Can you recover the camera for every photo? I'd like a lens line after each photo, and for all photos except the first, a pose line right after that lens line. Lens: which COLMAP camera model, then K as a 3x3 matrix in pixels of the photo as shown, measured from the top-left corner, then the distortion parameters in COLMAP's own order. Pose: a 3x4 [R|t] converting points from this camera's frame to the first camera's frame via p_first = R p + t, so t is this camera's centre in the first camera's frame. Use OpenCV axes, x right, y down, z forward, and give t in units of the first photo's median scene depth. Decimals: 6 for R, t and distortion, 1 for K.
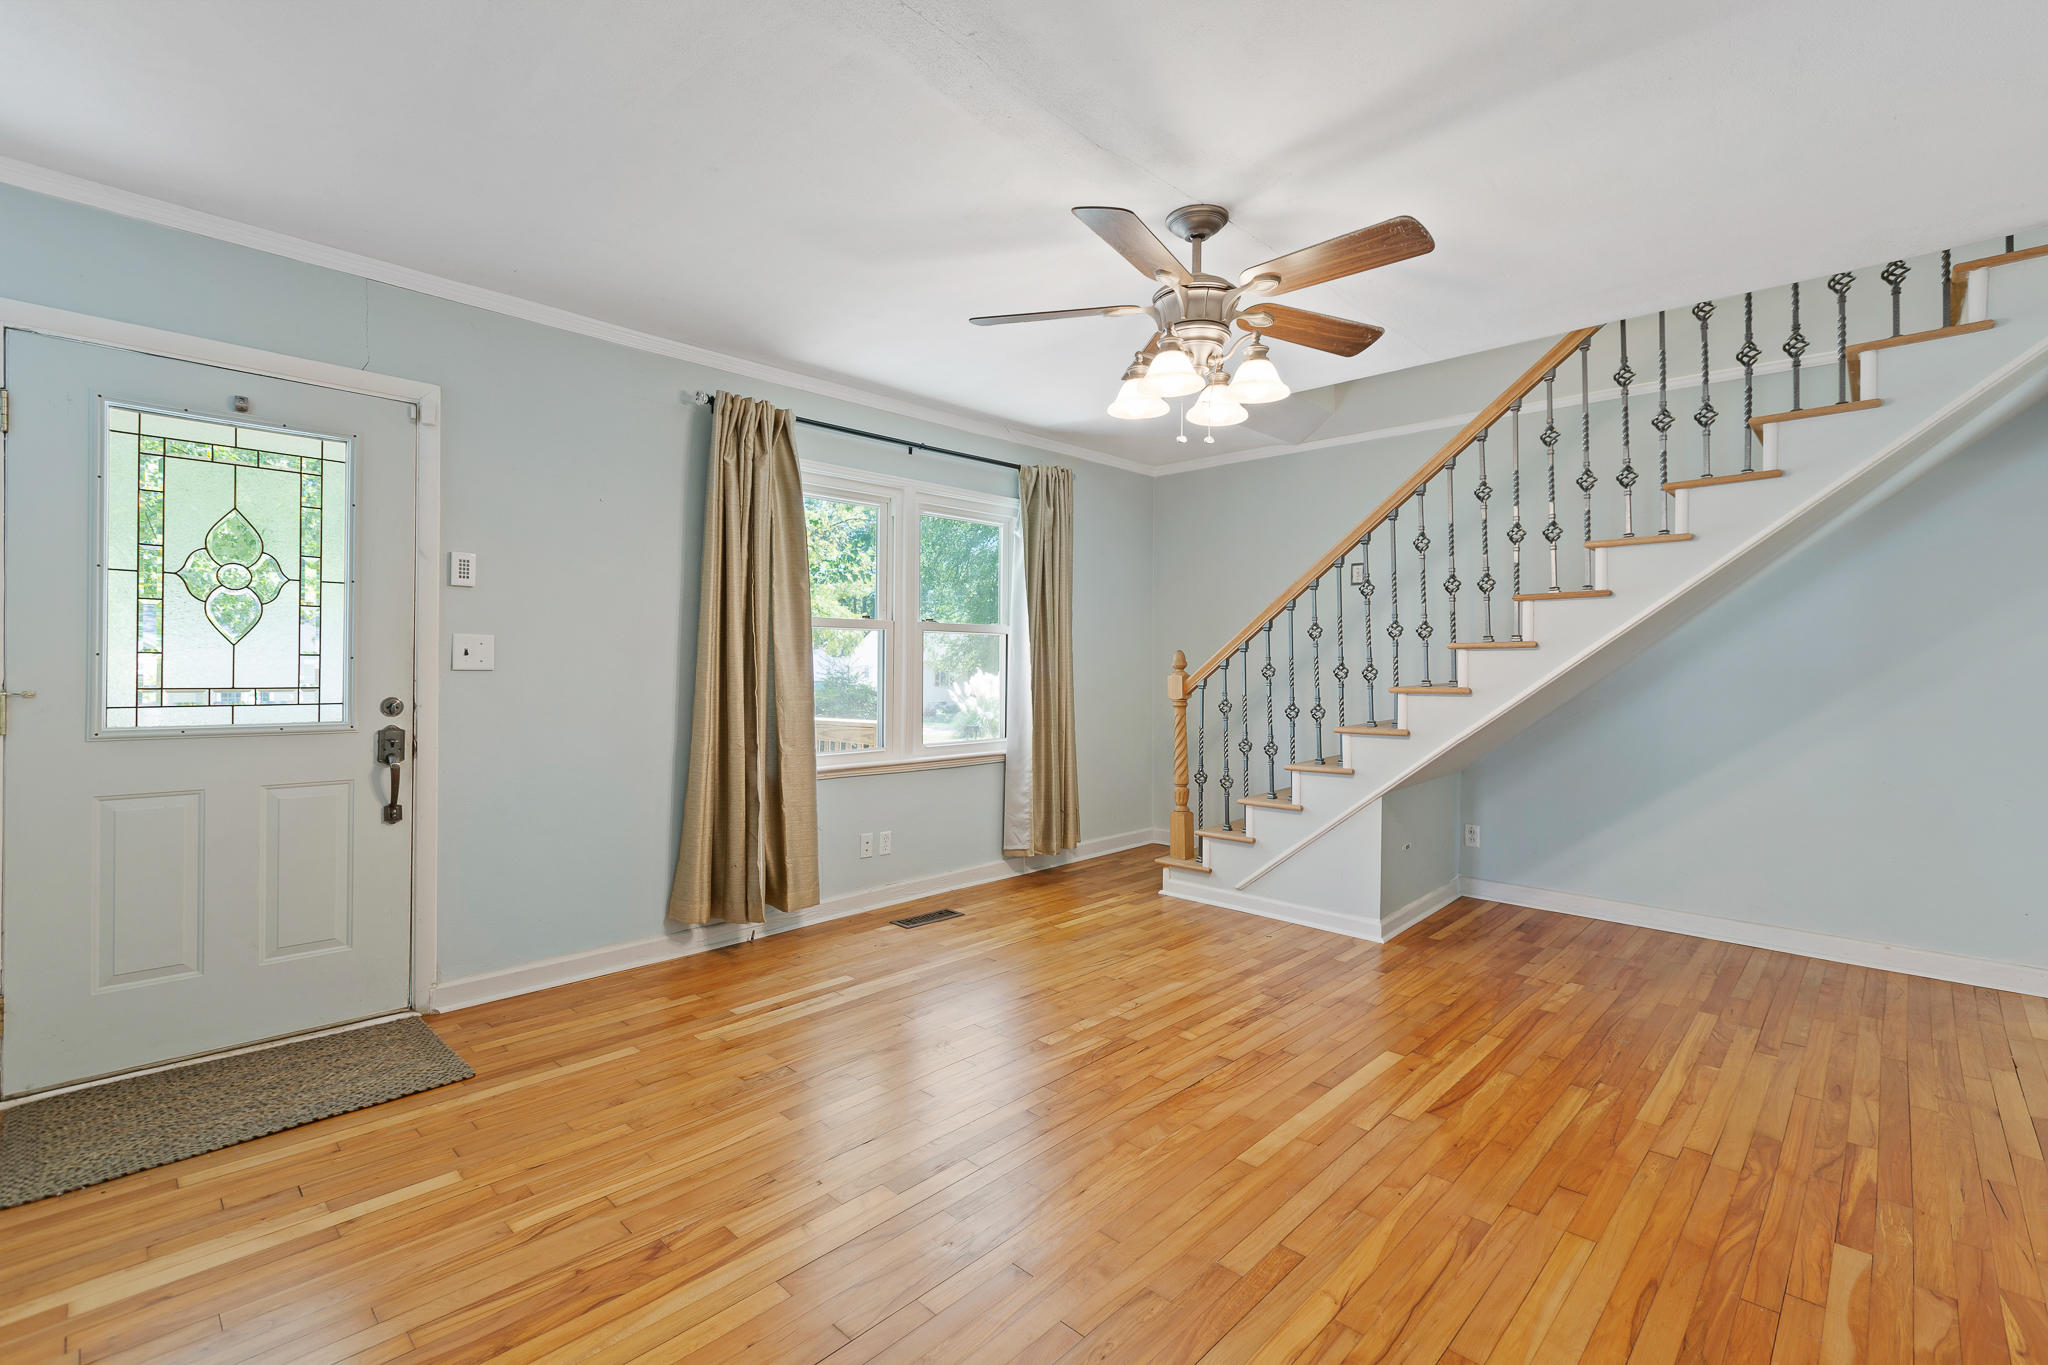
lens RADIAL K [[923.4, 0, 970.5], [0, 923.4, 665.8], [0, 0, 1]] dist [0.002358, -0.000205]
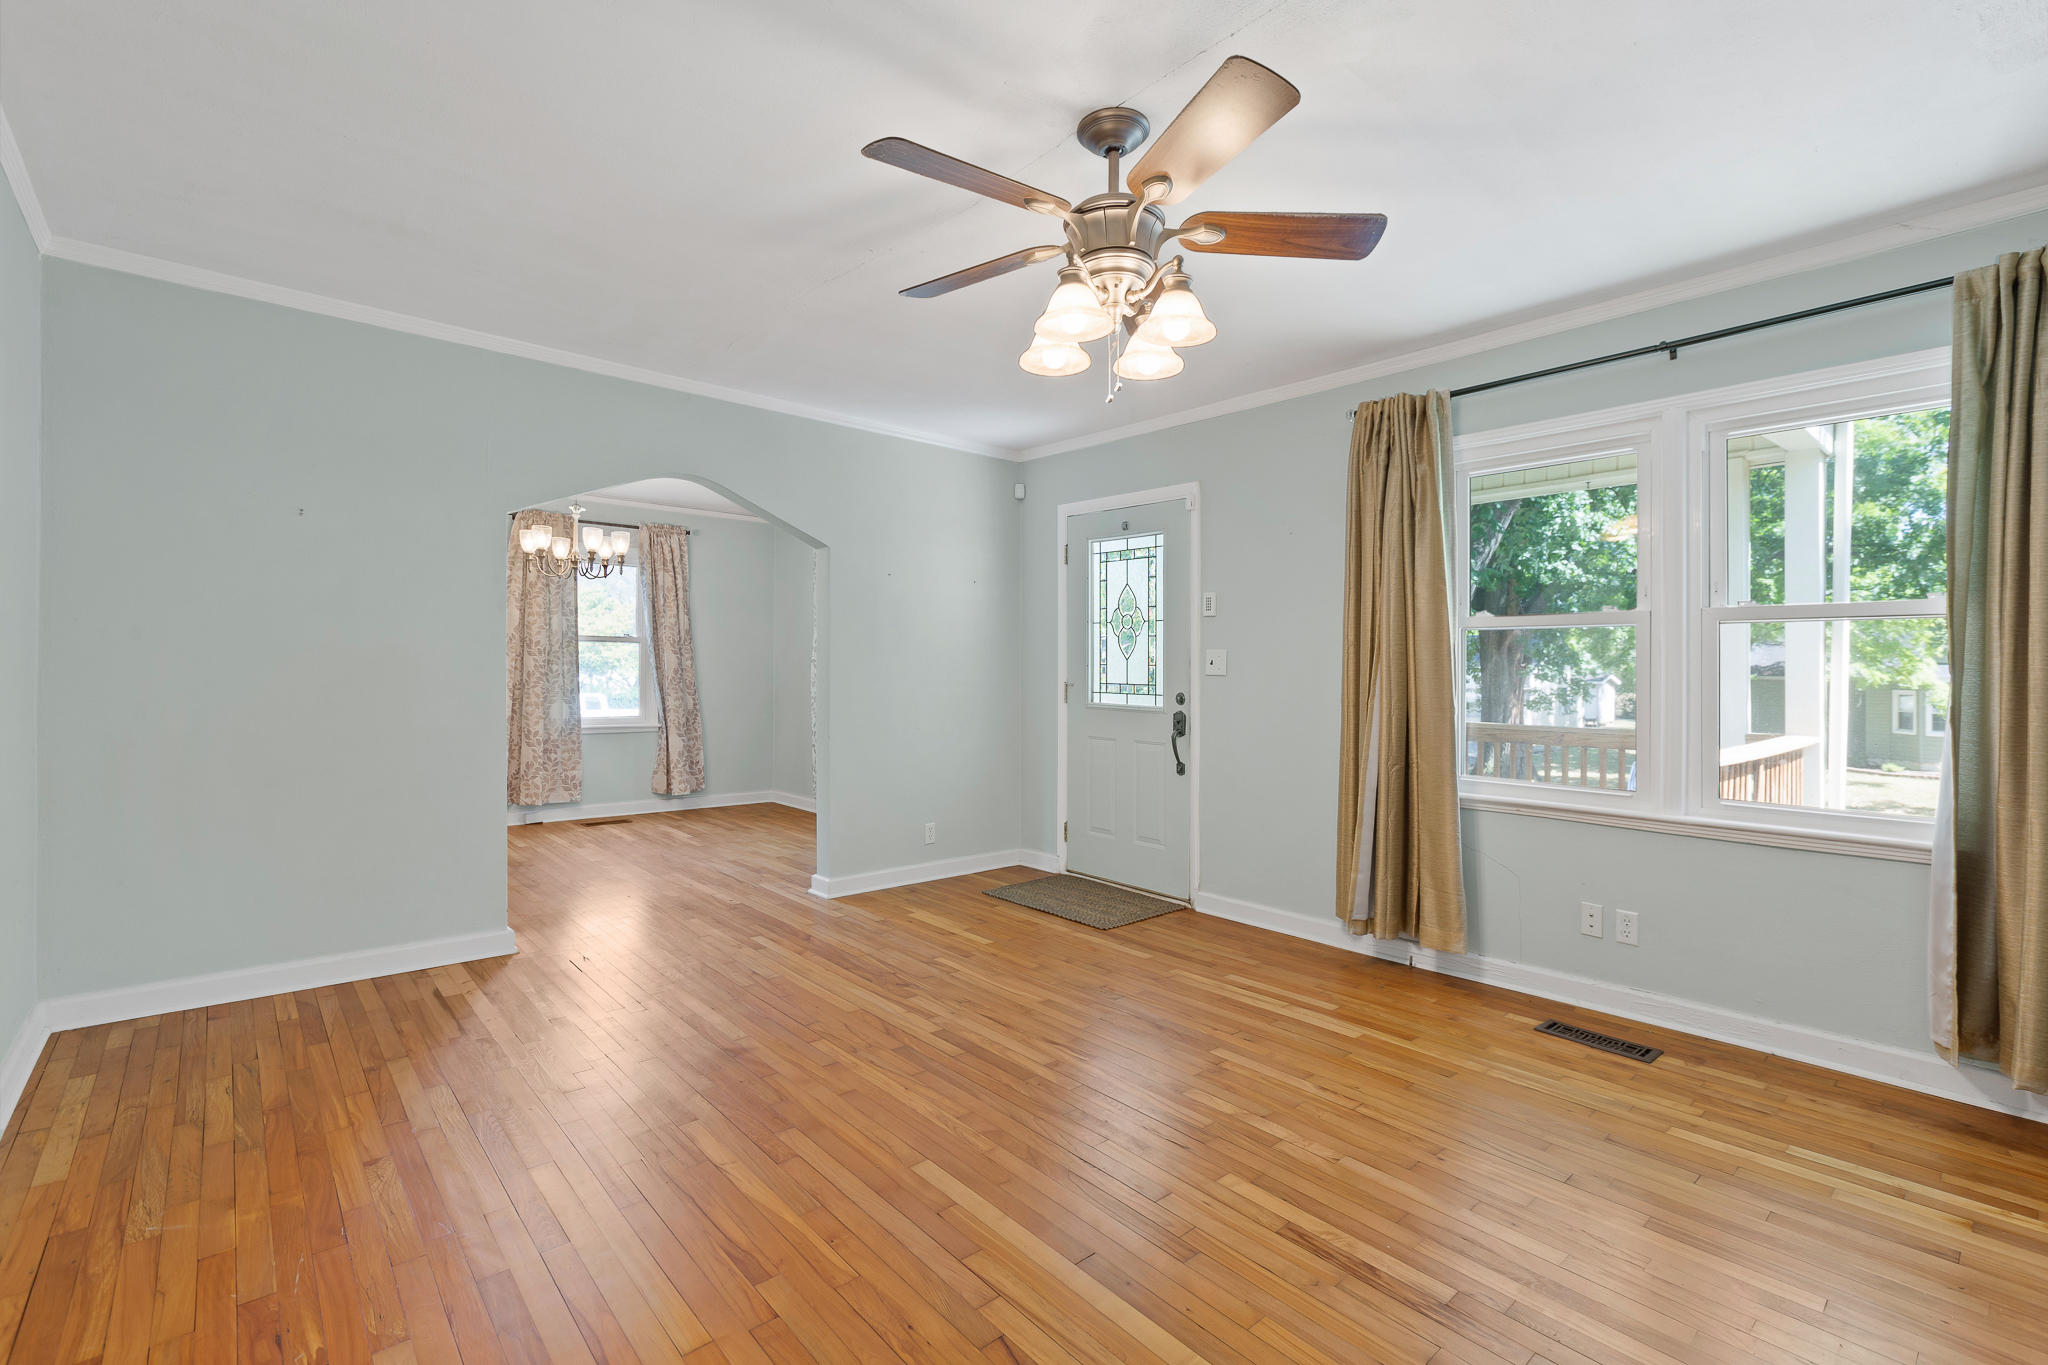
lens RADIAL K [[923.4, 0, 1020.1], [0, 923.4, 674.5], [0, 0, 1]] dist [0.002358, -0.000205]
pose [[-0.068115, -0.000735, -0.997677, 0.953801], [-0.013619, 0.999907, 0.000193, 0.007393], [0.997585, 0.013601, -0.068119, 0.869292]]
